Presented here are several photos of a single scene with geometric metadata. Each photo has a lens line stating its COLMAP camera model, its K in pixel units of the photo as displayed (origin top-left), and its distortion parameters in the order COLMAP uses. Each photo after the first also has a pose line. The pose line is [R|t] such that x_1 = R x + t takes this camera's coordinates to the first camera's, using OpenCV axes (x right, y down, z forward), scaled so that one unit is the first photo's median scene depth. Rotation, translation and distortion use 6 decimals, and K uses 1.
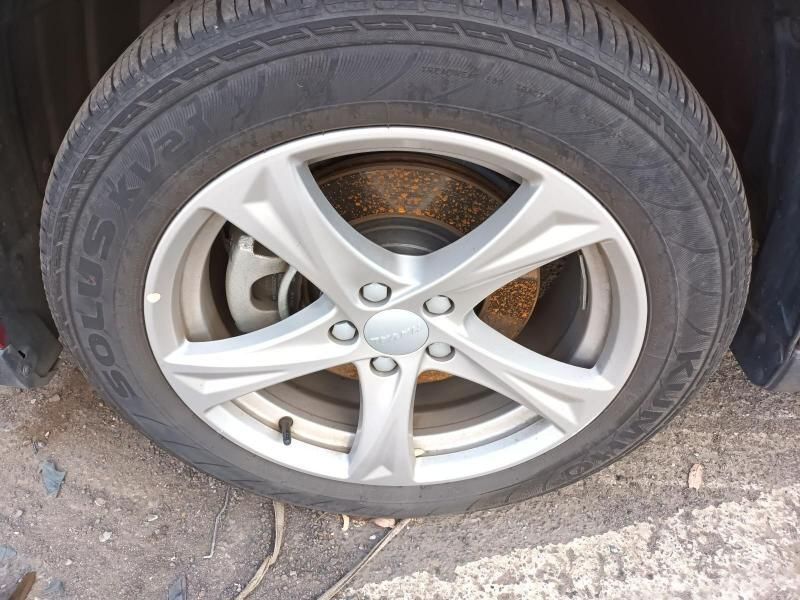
lens RADIAL K [[600.3, 0, 403.7], [0, 600.3, 300.1], [0, 0, 1]] dist [0.022341, -0.037033]
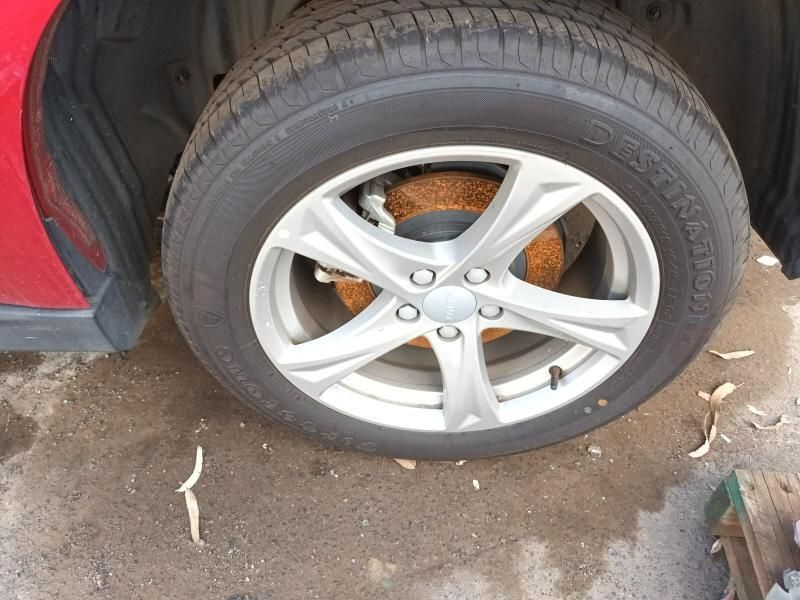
lens RADIAL K [[600.3, 0, 397.4], [0, 600.3, 302.0], [0, 0, 1]] dist [0.022341, -0.037033]
pose [[0.954786, -0.206647, -0.213730, 0.129922], [0.218869, 0.975129, 0.034932, -0.014629], [0.201196, -0.080131, 0.976268, -0.177645]]
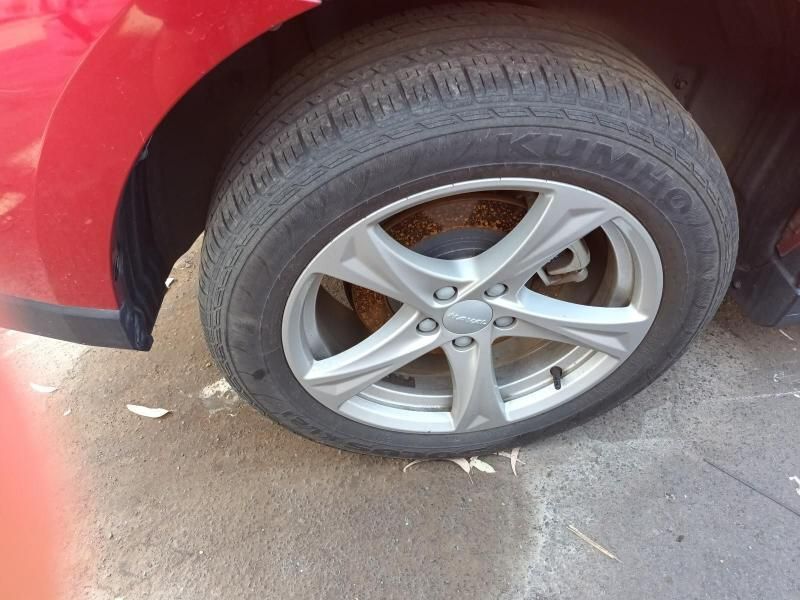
lens RADIAL K [[600.3, 0, 396.5], [0, 600.3, 304.2], [0, 0, 1]] dist [0.022341, -0.037033]
pose [[0.965049, -0.237324, -0.111169, -0.009162], [0.248037, 0.964074, 0.095072, -0.115532], [0.084612, -0.119323, 0.989244, -0.242085]]
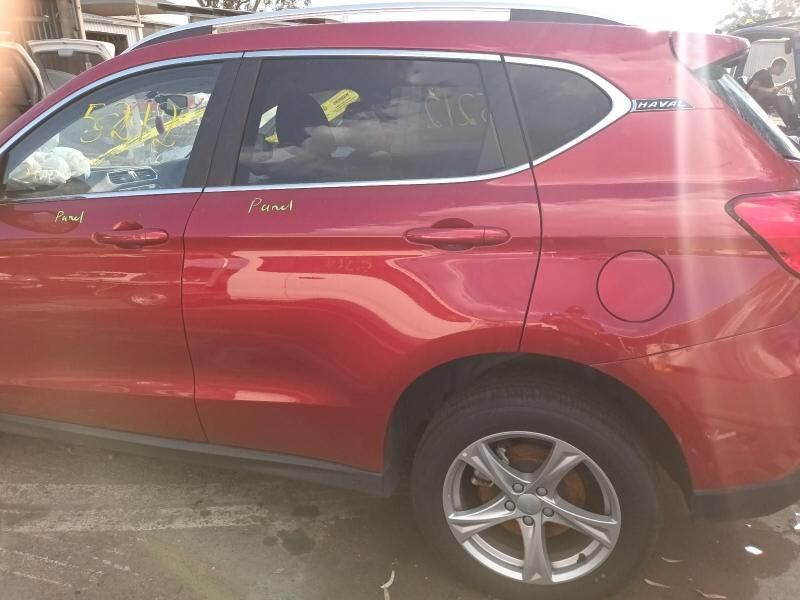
lens RADIAL K [[600.3, 0, 402.2], [0, 600.3, 301.7], [0, 0, 1]] dist [0.022341, -0.037033]
pose [[0.922070, -0.178247, -0.343534, 0.491736], [-0.000189, 0.887422, -0.460958, 0.438510], [0.387024, 0.425100, 0.818231, -1.621075]]
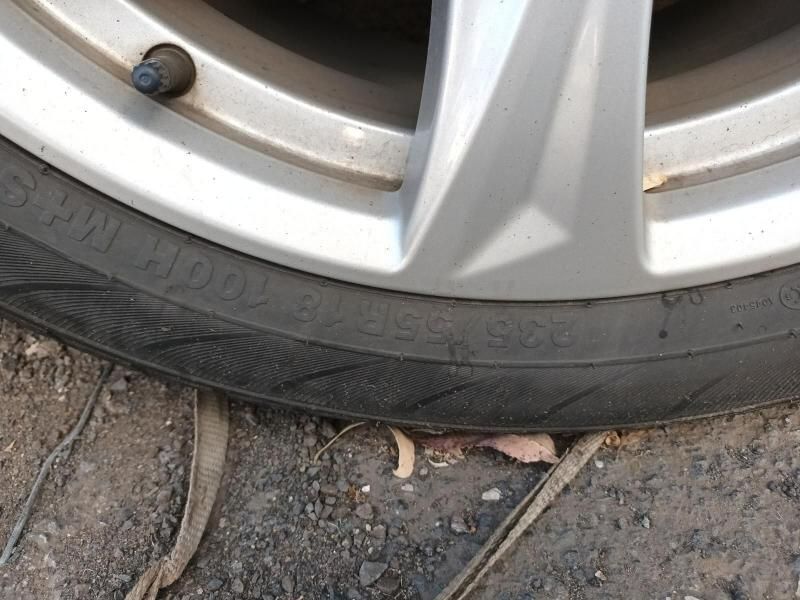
lens RADIAL K [[600.3, 0, 404.8], [0, 600.3, 301.6], [0, 0, 1]] dist [0.022341, -0.037033]
pose [[0.995815, -0.054336, -0.073482, -0.077165], [0.052209, 0.998169, -0.030558, 0.338982], [0.075008, 0.026594, 0.996828, 0.765961]]
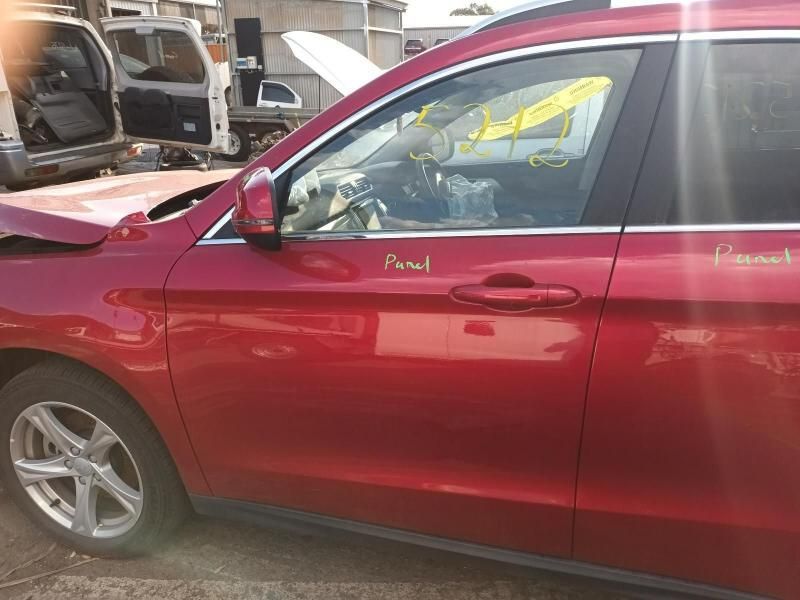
lens RADIAL K [[600.3, 0, 399.8], [0, 600.3, 301.5], [0, 0, 1]] dist [0.022341, -0.037033]
pose [[0.964760, 0.089250, -0.247531, 1.930278], [-0.177767, 0.914648, -0.363067, 0.096915], [0.194001, 0.394276, 0.898282, -1.518040]]
